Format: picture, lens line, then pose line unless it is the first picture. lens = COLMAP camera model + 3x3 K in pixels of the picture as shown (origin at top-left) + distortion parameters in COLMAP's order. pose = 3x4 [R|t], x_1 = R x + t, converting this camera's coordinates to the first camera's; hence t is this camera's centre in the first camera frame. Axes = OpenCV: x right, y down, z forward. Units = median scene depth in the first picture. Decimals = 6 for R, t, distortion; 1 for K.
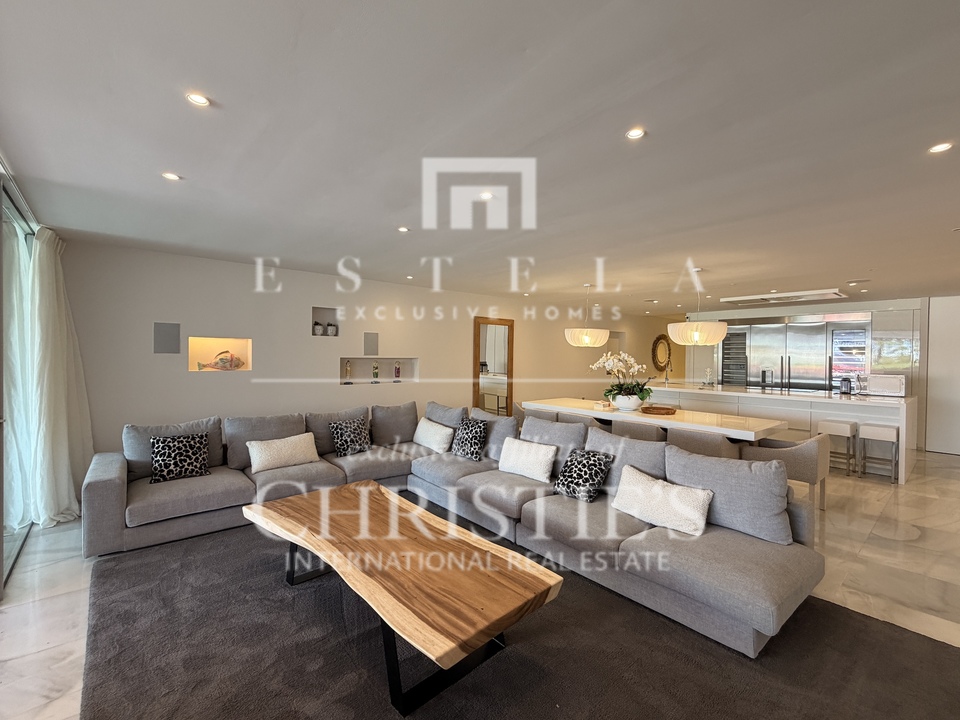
lens RADIAL K [[411.3, 0, 473.6], [0, 411.3, 363.3], [0, 0, 1]] dist [-0.018334, -0.000055]
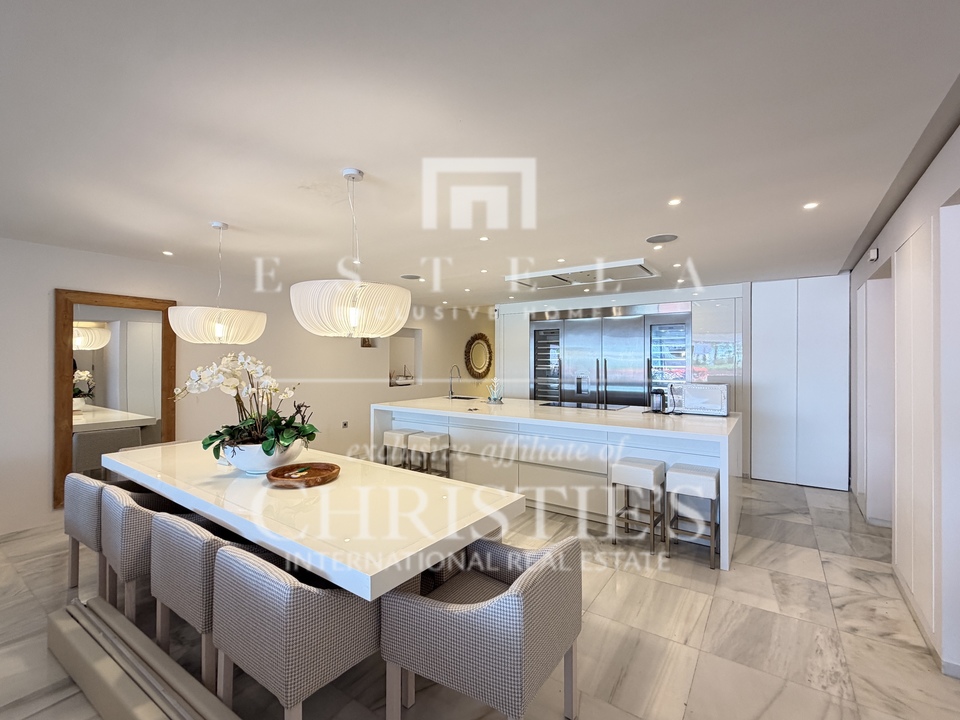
lens RADIAL K [[422.7, 0, 484.3], [0, 422.7, 362.4], [0, 0, 1]] dist [-0.000195, -0.000674]
pose [[0.957784, -0.010847, 0.287285, 0.389055], [0.015295, 0.999795, -0.013245, -0.004999], [-0.287082, 0.017080, 0.957754, 0.354152]]
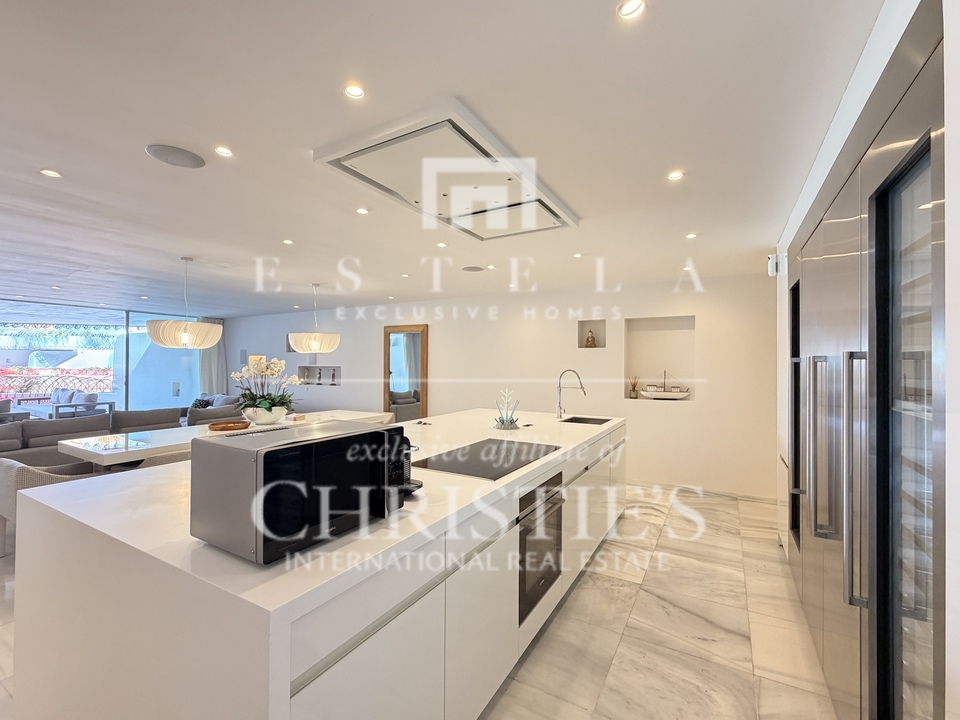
lens RADIAL K [[422.7, 0, 484.3], [0, 422.7, 362.4], [0, 0, 1]] dist [-0.000195, -0.000674]
pose [[0.358699, -0.014502, -0.933341, 1.110651], [-0.018879, 0.999562, -0.022786, -0.005443], [0.933262, 0.025794, 0.358268, 0.887017]]
